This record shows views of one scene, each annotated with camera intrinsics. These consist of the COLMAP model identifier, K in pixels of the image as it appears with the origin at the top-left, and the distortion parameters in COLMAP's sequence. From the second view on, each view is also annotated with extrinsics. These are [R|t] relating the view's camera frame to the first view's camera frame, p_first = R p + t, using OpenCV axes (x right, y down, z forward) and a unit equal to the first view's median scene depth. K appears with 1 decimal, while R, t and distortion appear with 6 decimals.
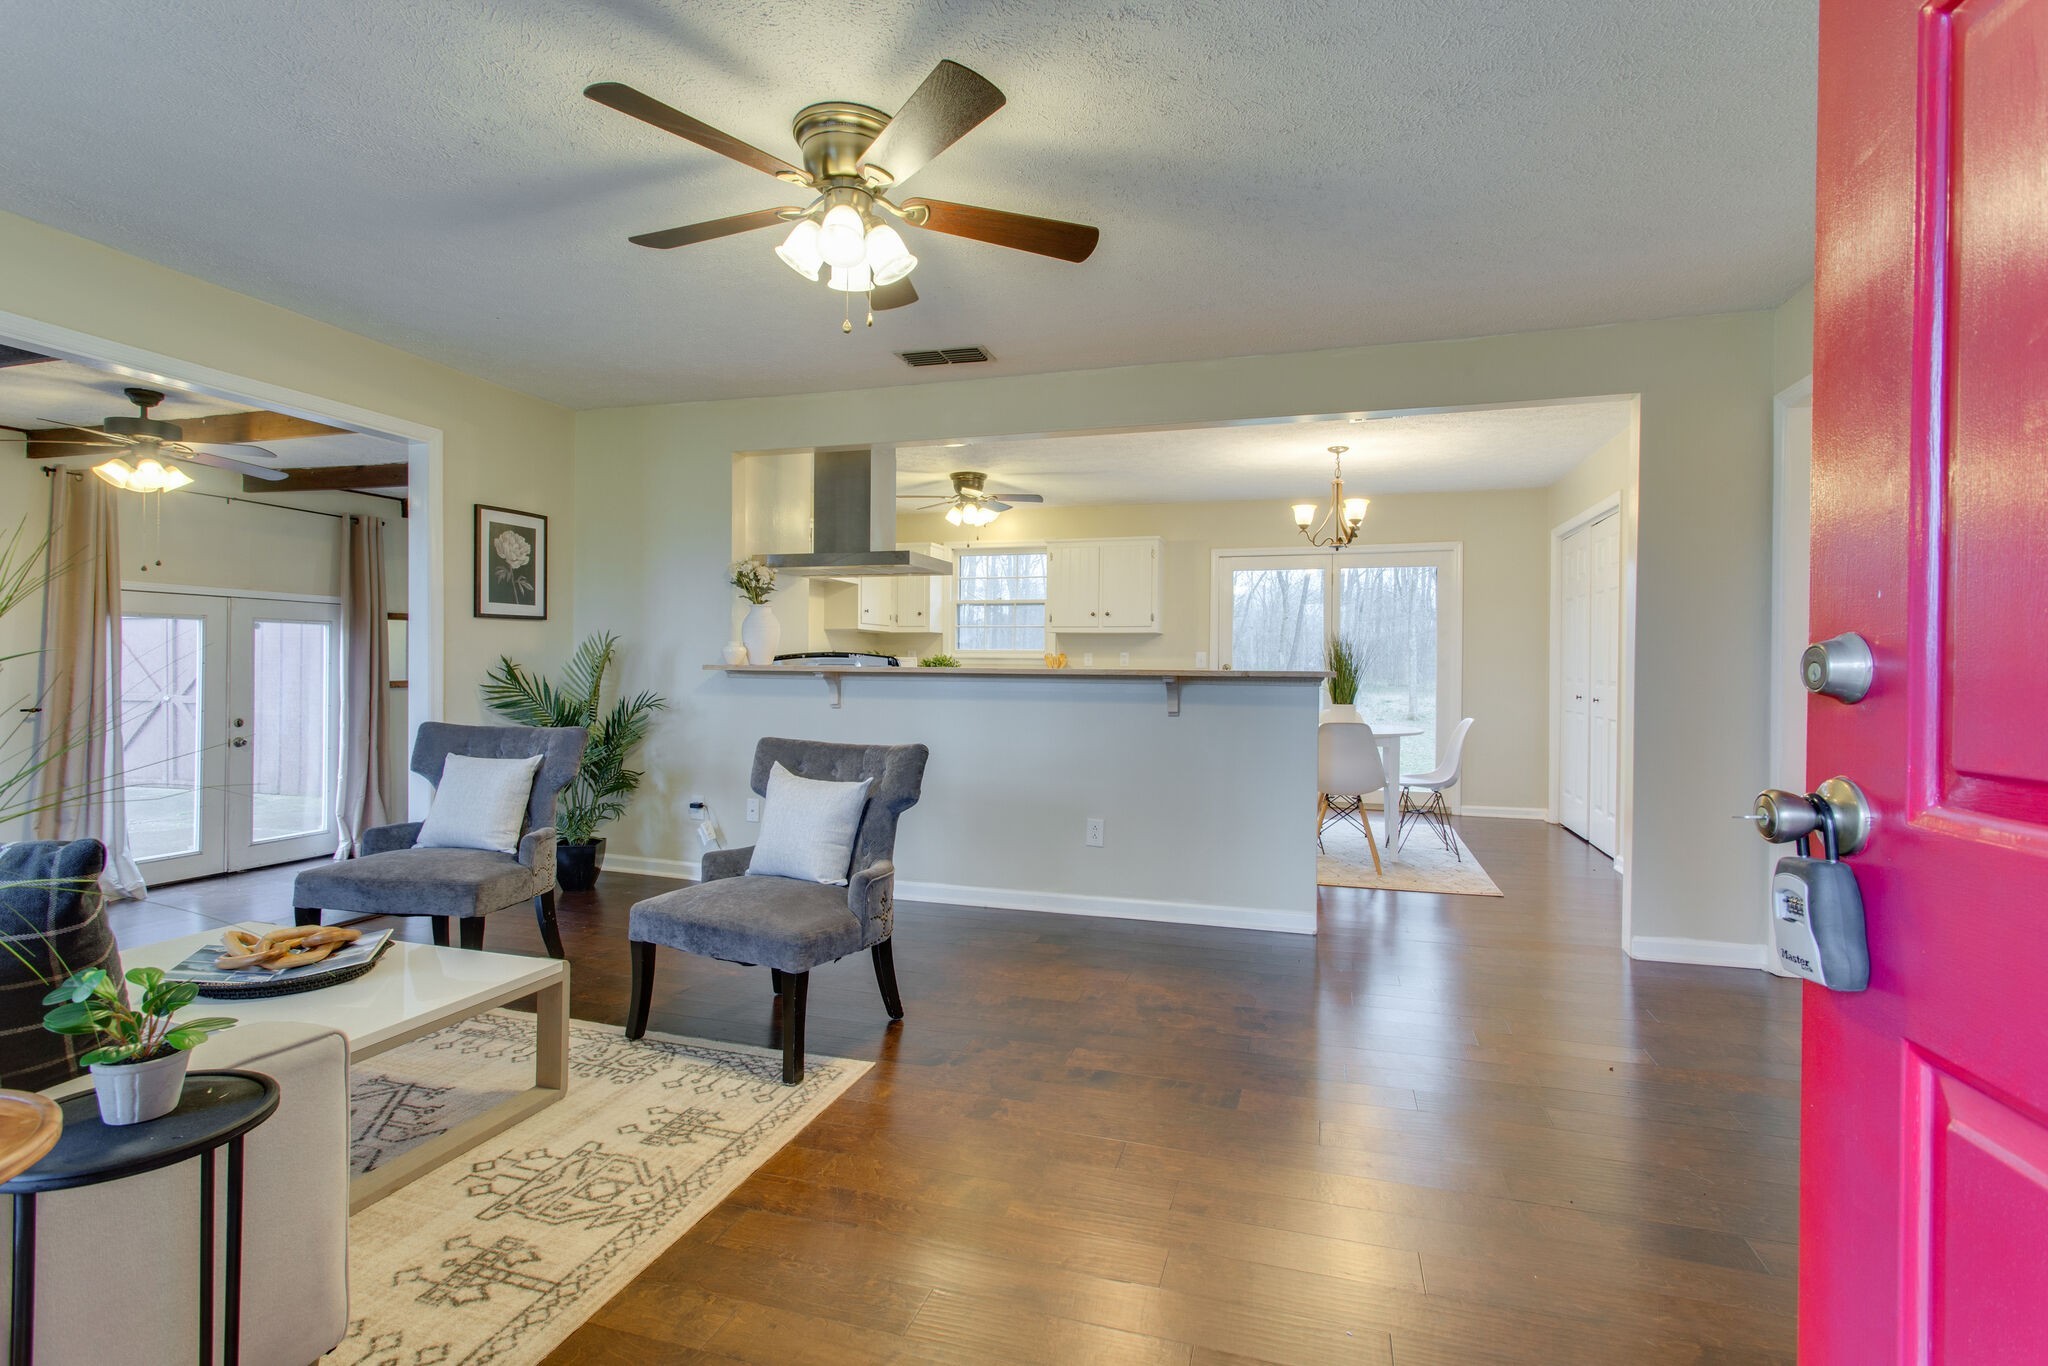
lens RADIAL K [[967.2, 0, 1023.9], [0, 967.2, 670.3], [0, 0, 1]] dist [-0.002114, 0.005150]
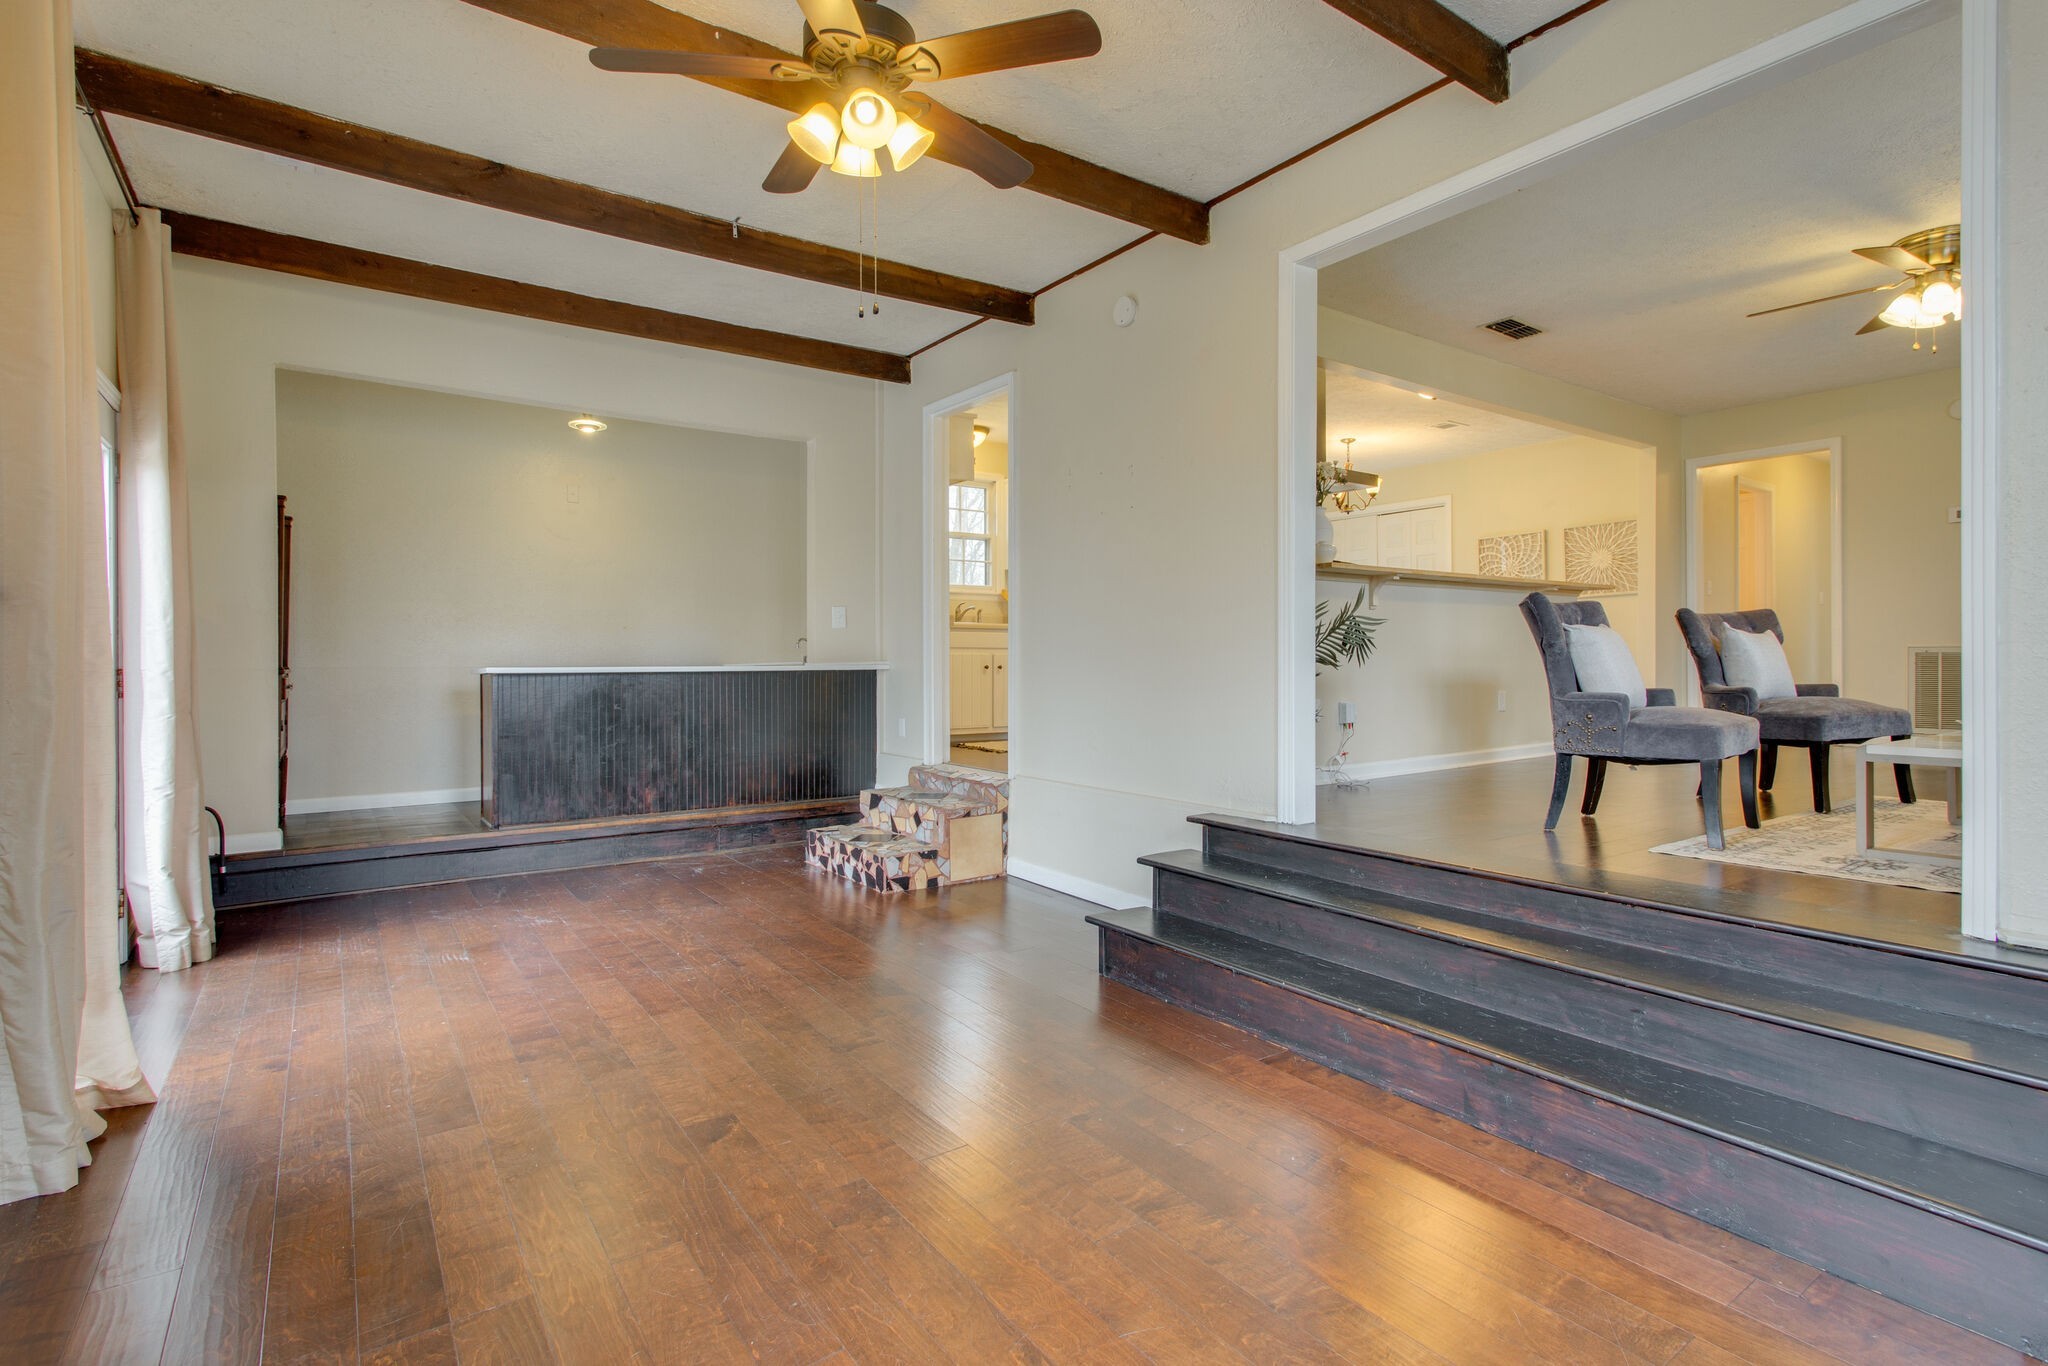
lens RADIAL K [[985.3, 0, 1031.0], [0, 985.3, 651.8], [0, 0, 1]] dist [0.000497, 0.000779]
pose [[0.606310, -0.008807, 0.795180, -1.344661], [0.014808, 0.999890, -0.000216, 0.083209], [-0.795091, 0.011907, 0.606374, 0.640194]]
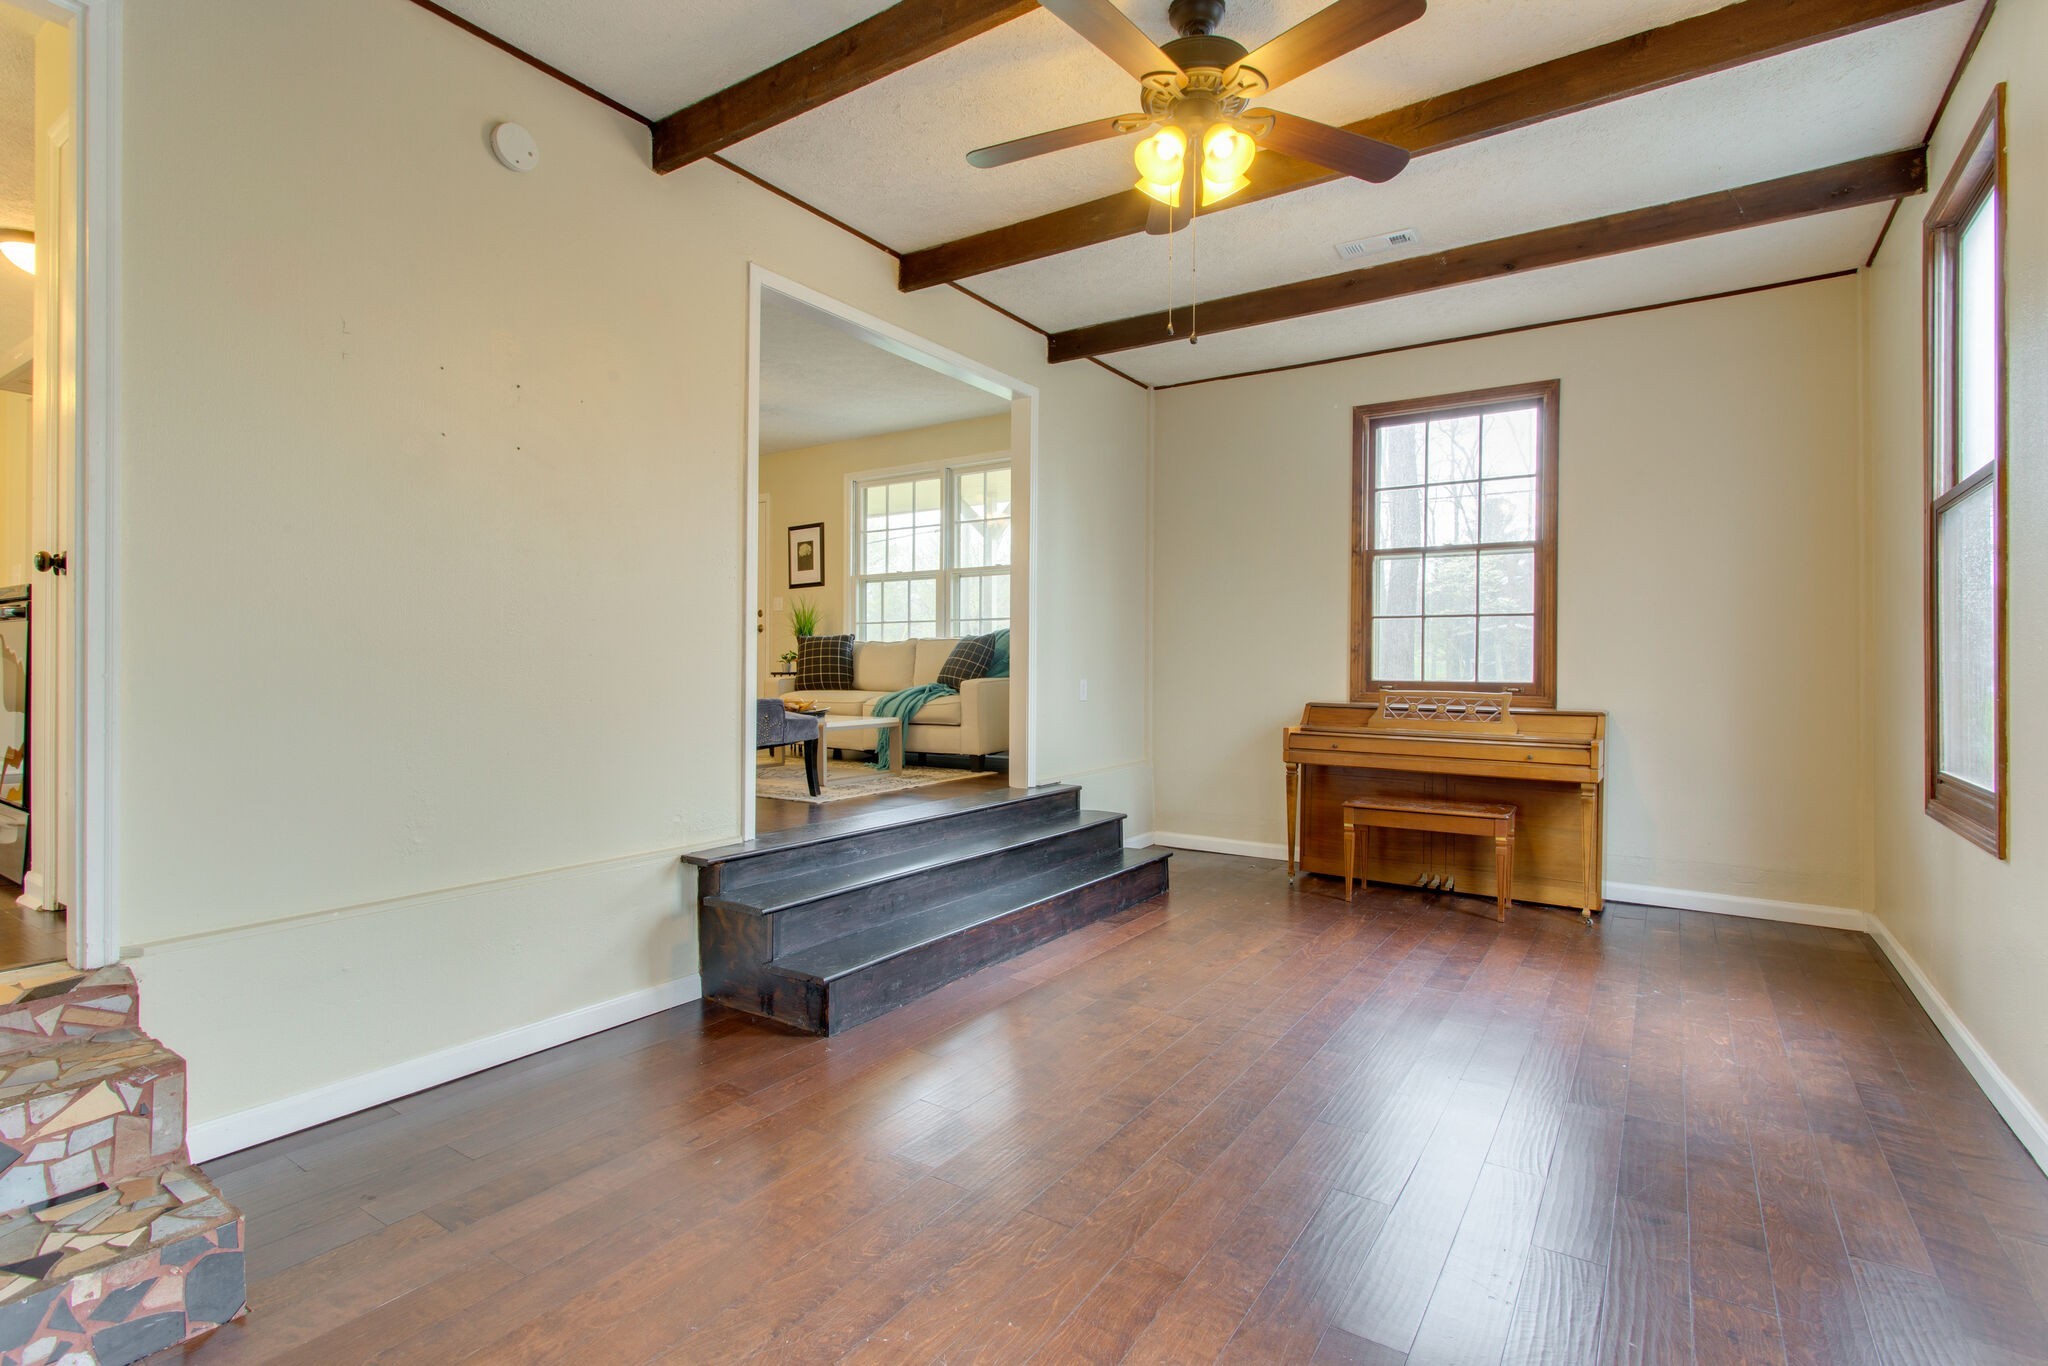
lens RADIAL K [[967.2, 0, 1023.9], [0, 967.2, 670.3], [0, 0, 1]] dist [-0.002114, 0.005150]
pose [[-0.958653, -0.016804, 0.284082, -1.022477], [-0.014636, 0.999845, 0.009751, 0.078256], [-0.284202, 0.005190, -0.958750, 1.624466]]
